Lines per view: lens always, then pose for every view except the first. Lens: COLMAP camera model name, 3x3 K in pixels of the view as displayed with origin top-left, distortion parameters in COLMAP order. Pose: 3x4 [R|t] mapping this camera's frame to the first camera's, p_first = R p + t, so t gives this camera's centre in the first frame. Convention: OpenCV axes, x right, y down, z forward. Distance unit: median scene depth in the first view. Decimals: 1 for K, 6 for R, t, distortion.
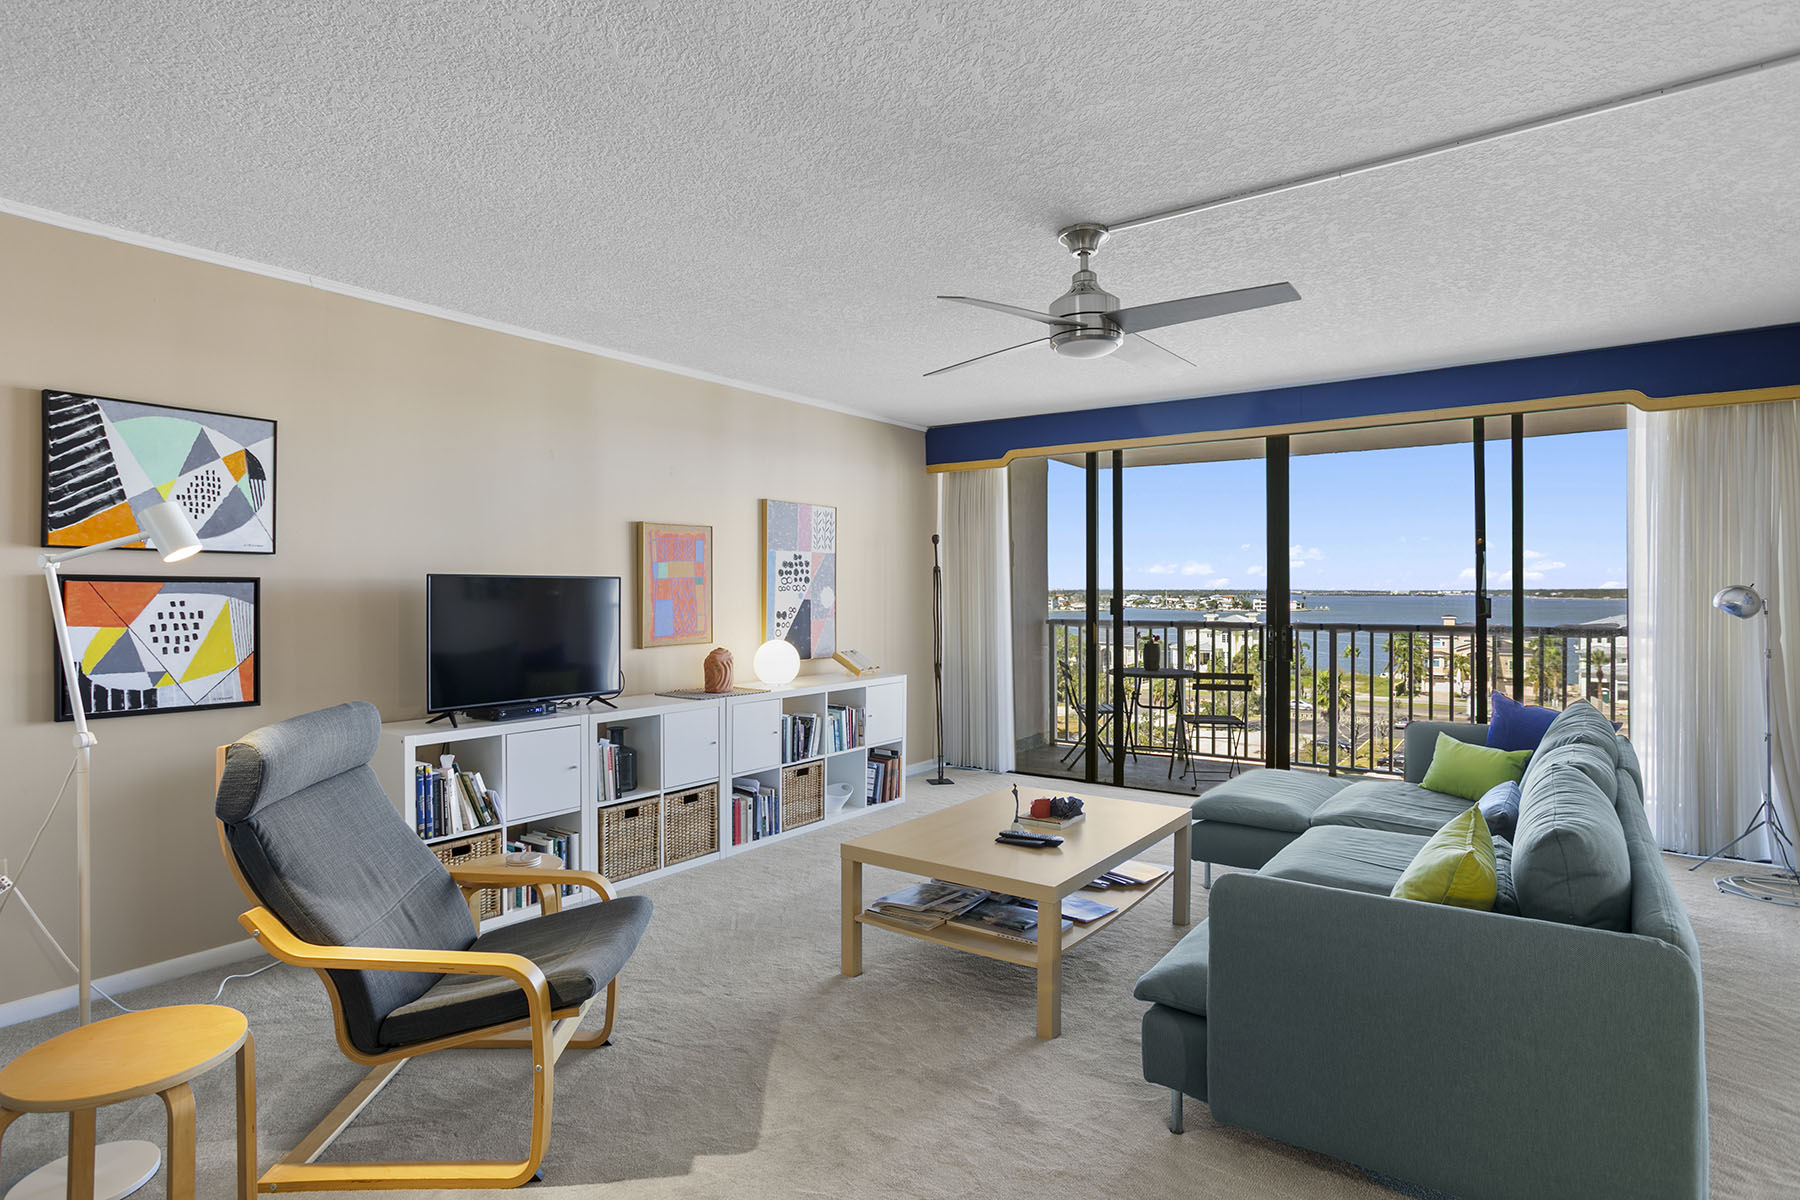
lens RADIAL K [[947.4, 0, 873.5], [0, 947.4, 590.9], [0, 0, 1]] dist [-0.035197, 0.006112]
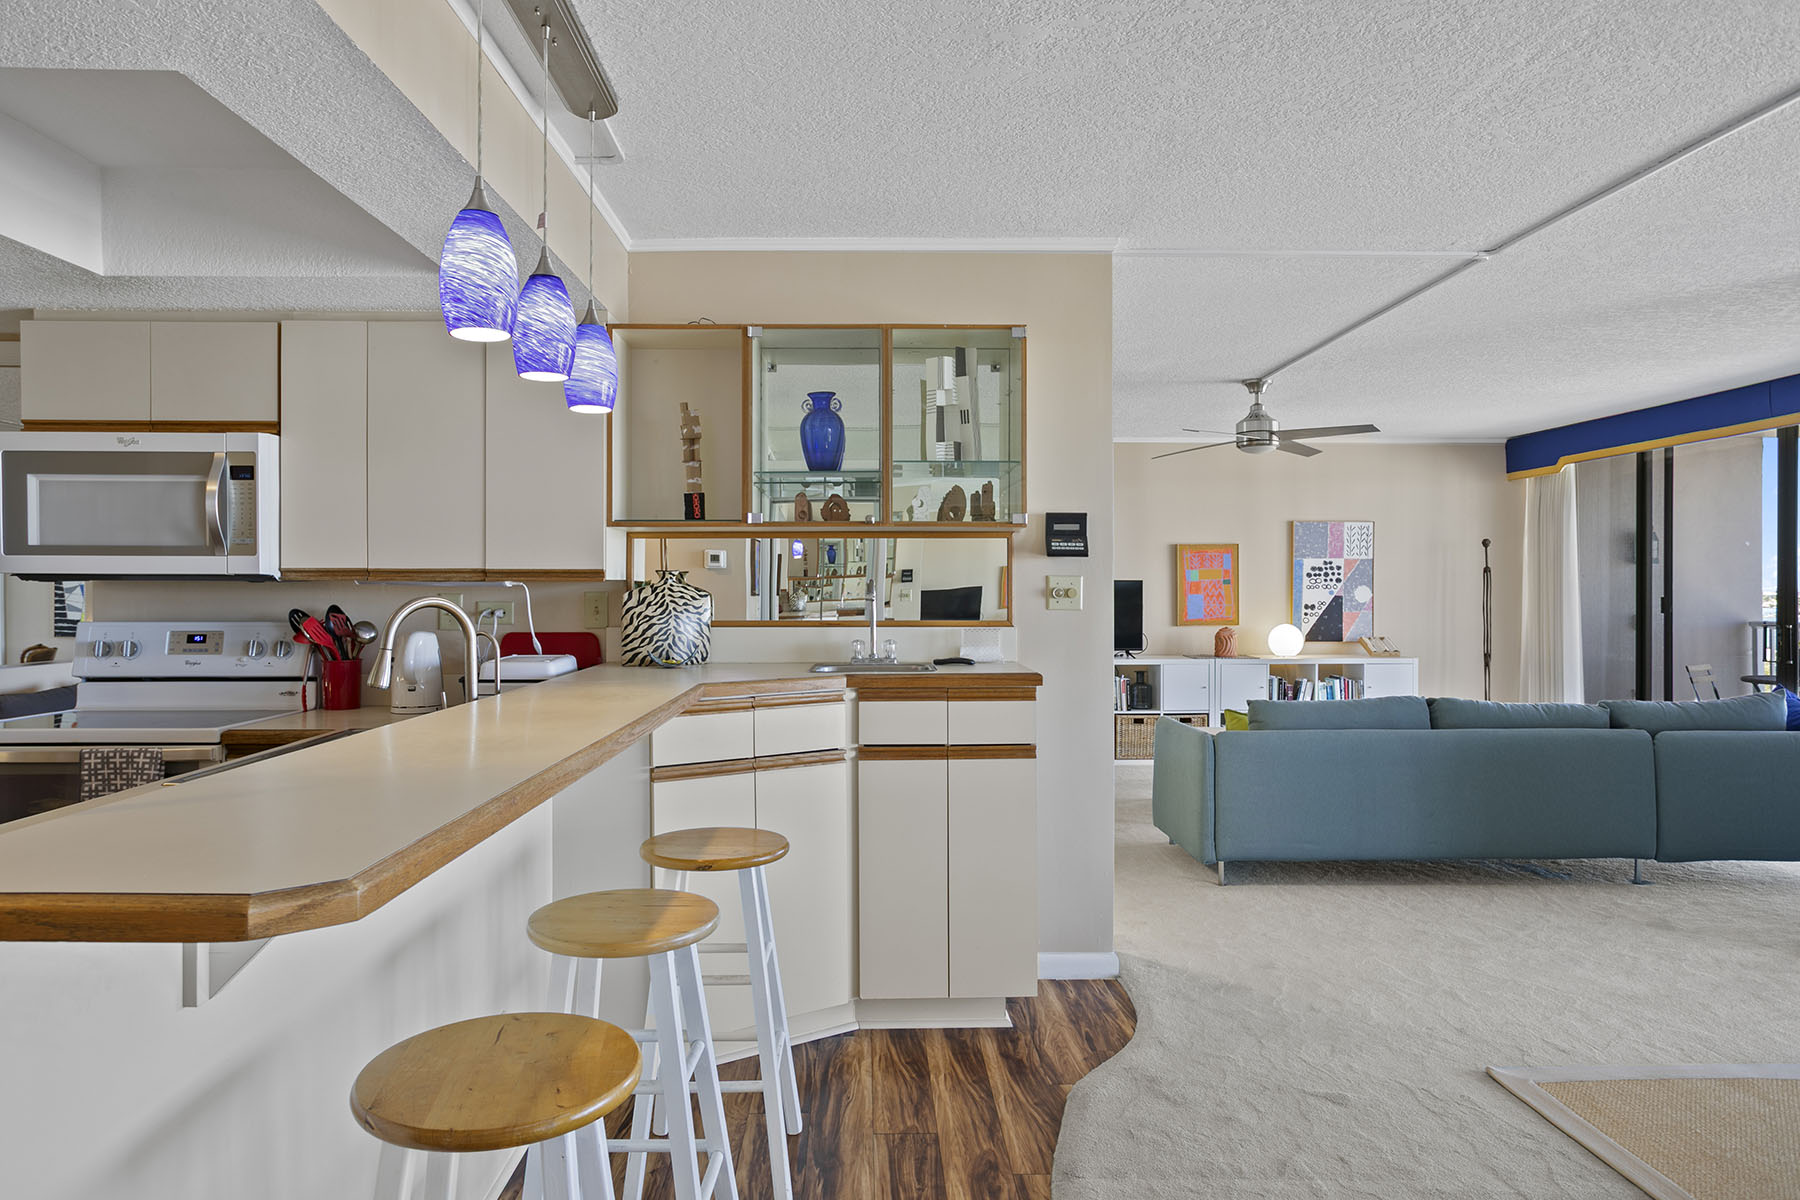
lens RADIAL K [[1143.9, 0, 890.5], [0, 1143.9, 589.5], [0, 0, 1]] dist [-0.005811, 0.016601]
pose [[0.614962, 0.001933, -0.788554, 0.891861], [-0.001261, 0.999998, 0.001467, -0.000886], [0.788556, 0.000092, 0.614963, -0.498228]]
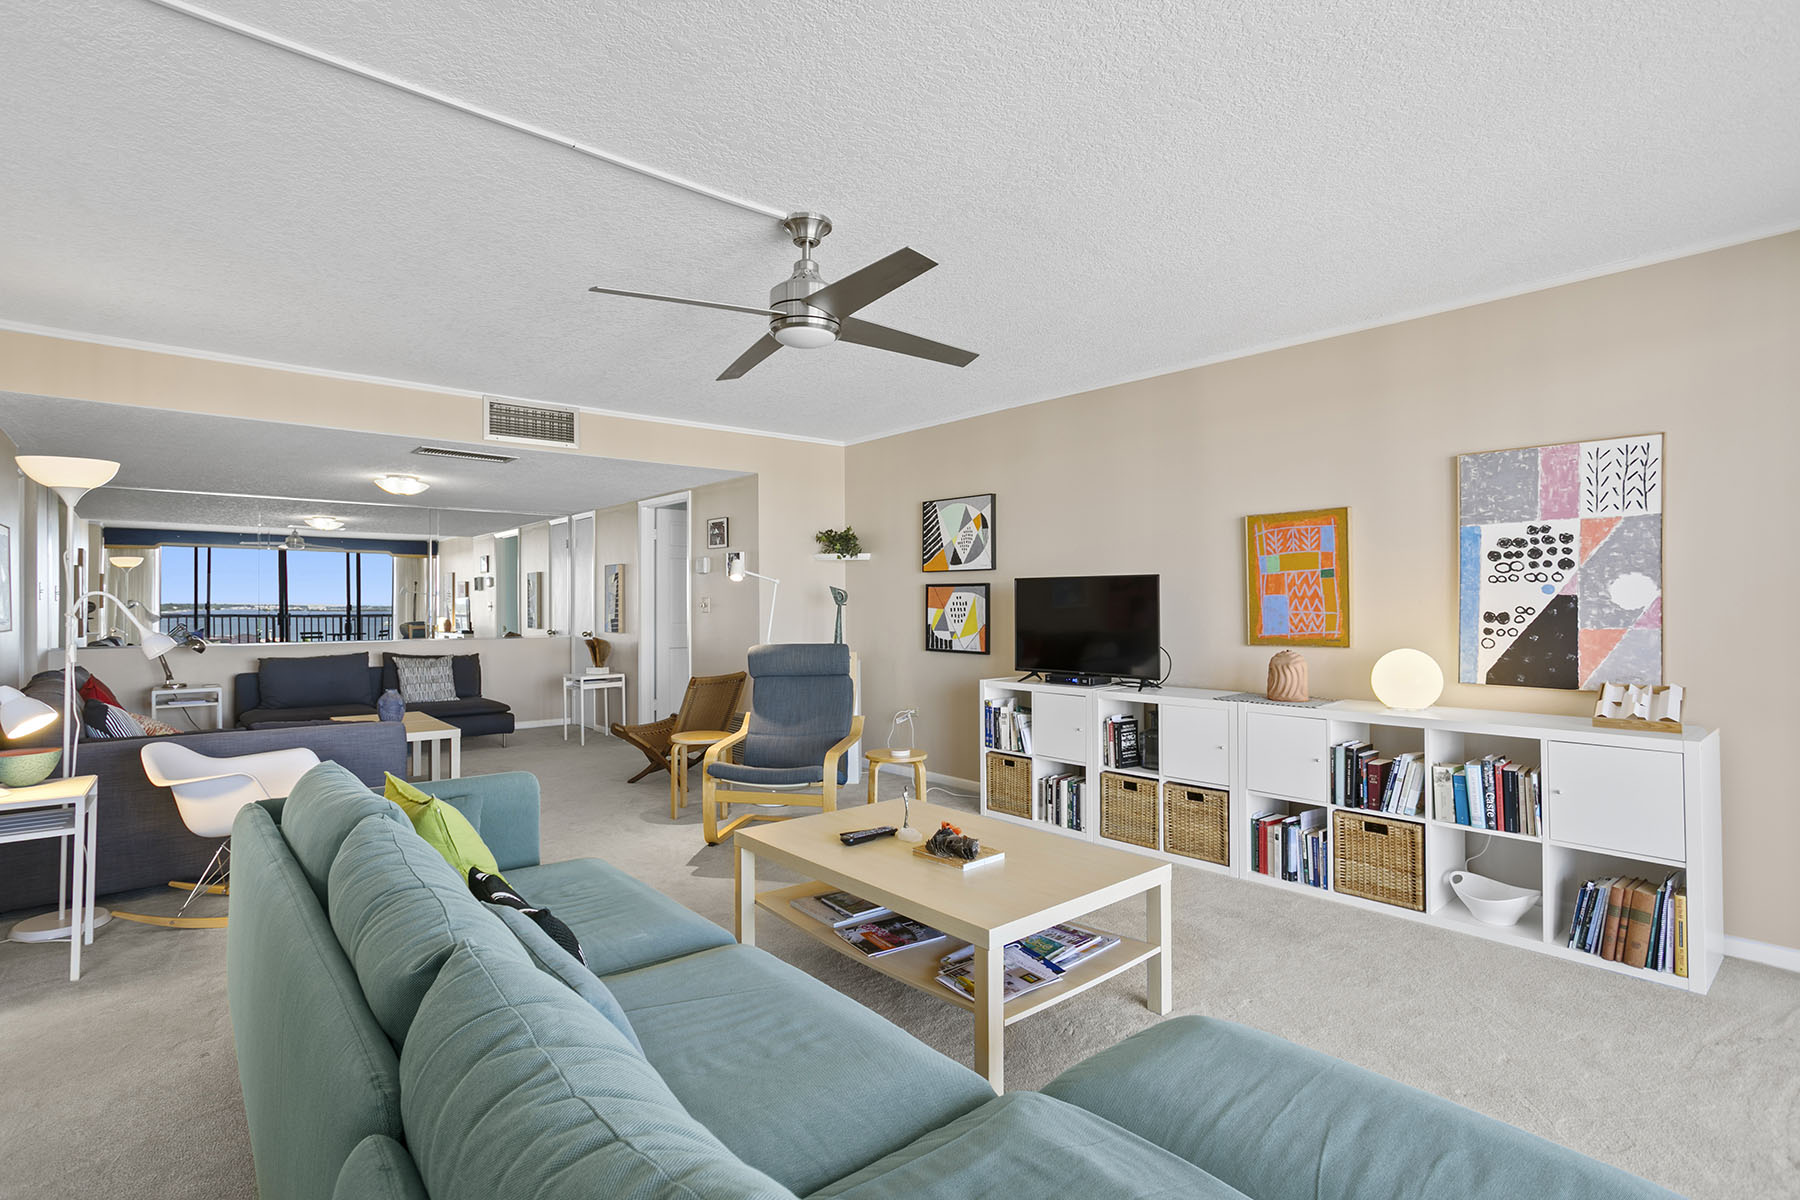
lens RADIAL K [[873.1, 0, 881.5], [0, 873.1, 595.6], [0, 0, 1]] dist [-0.029564, 0.010146]
pose [[-0.229412, -0.003571, -0.973323, 0.674794], [0.006030, 0.999969, -0.005091, 0.010982], [0.973311, -0.007037, -0.229383, 0.786186]]
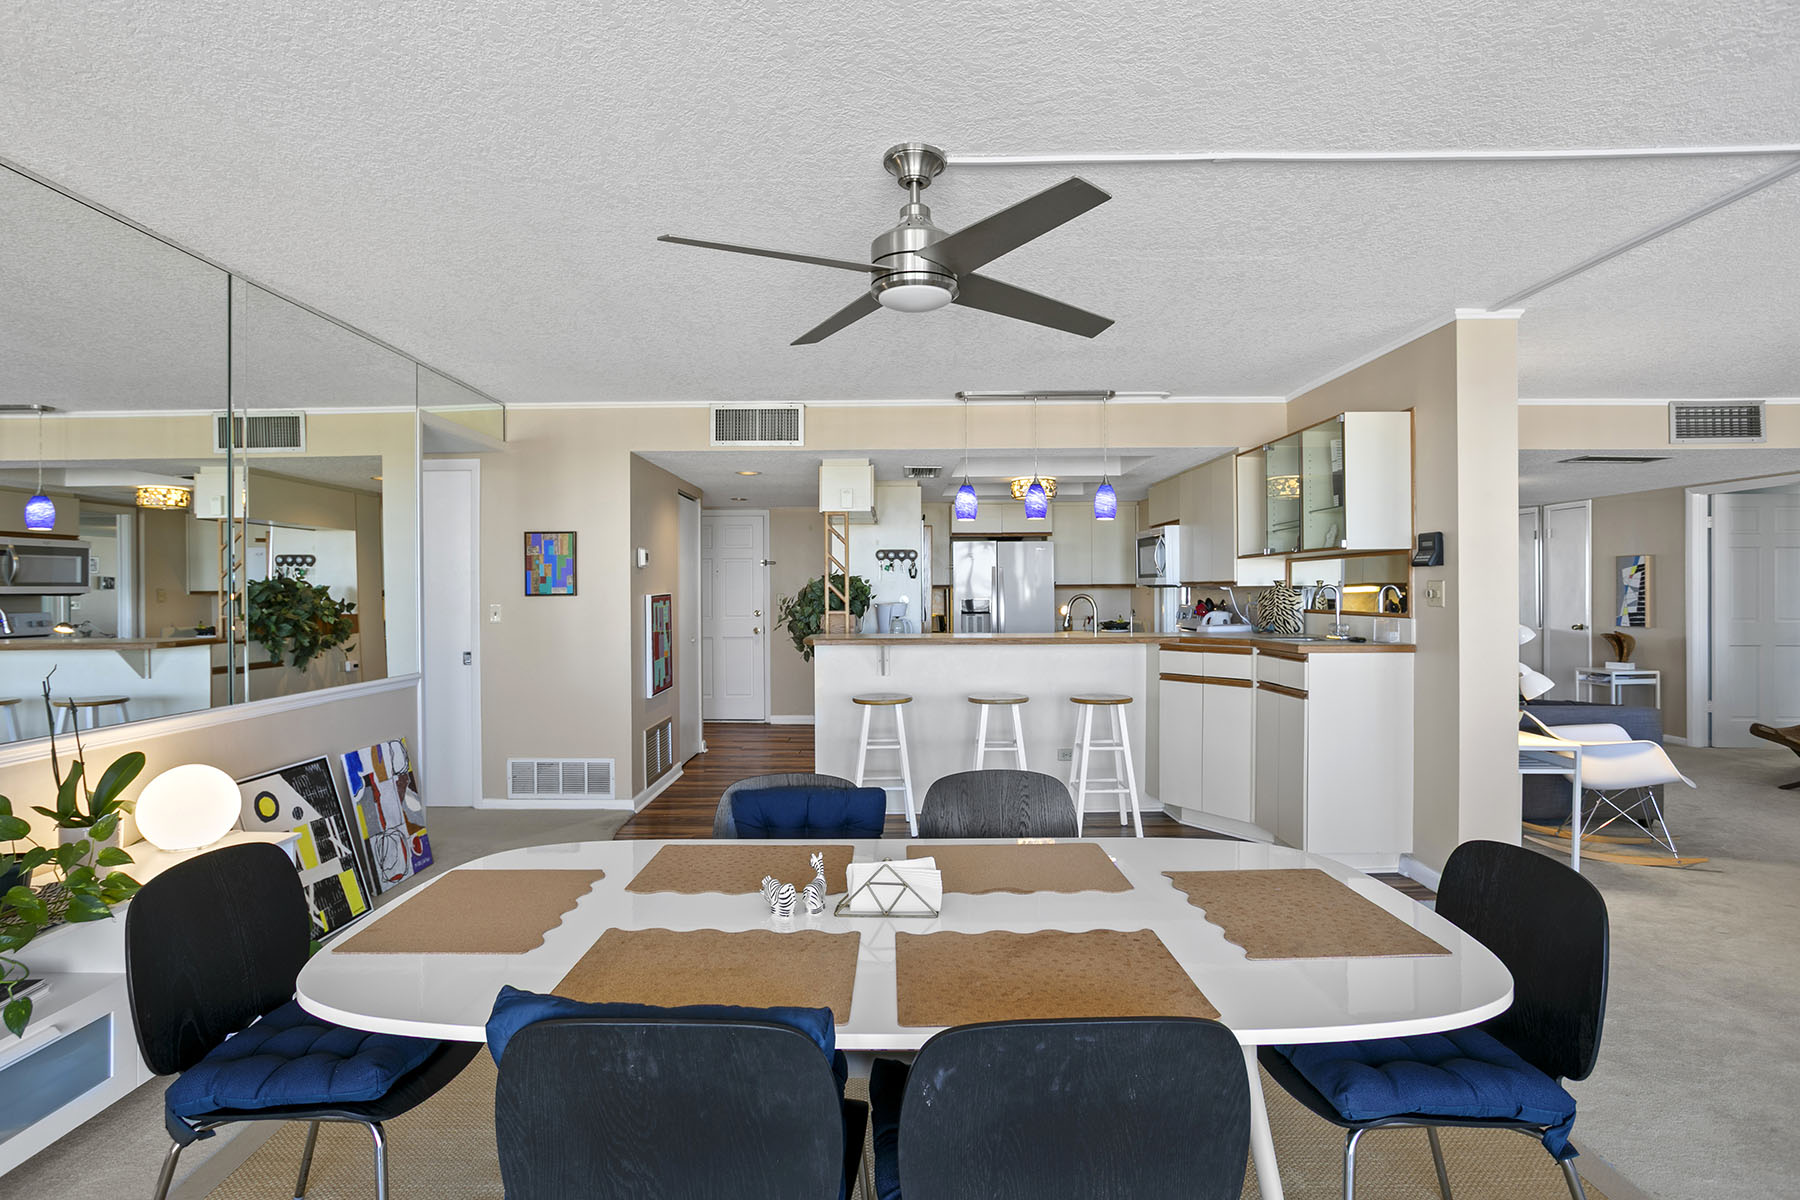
lens RADIAL K [[931.9, 0, 900.2], [0, 931.9, 597.0], [0, 0, 1]] dist [-0.024441, 0.018444]
pose [[-0.790856, 0.009138, -0.611934, 1.231684], [0.004767, 0.999950, 0.008771, -0.004306], [0.611983, 0.004020, -0.790860, 0.429713]]
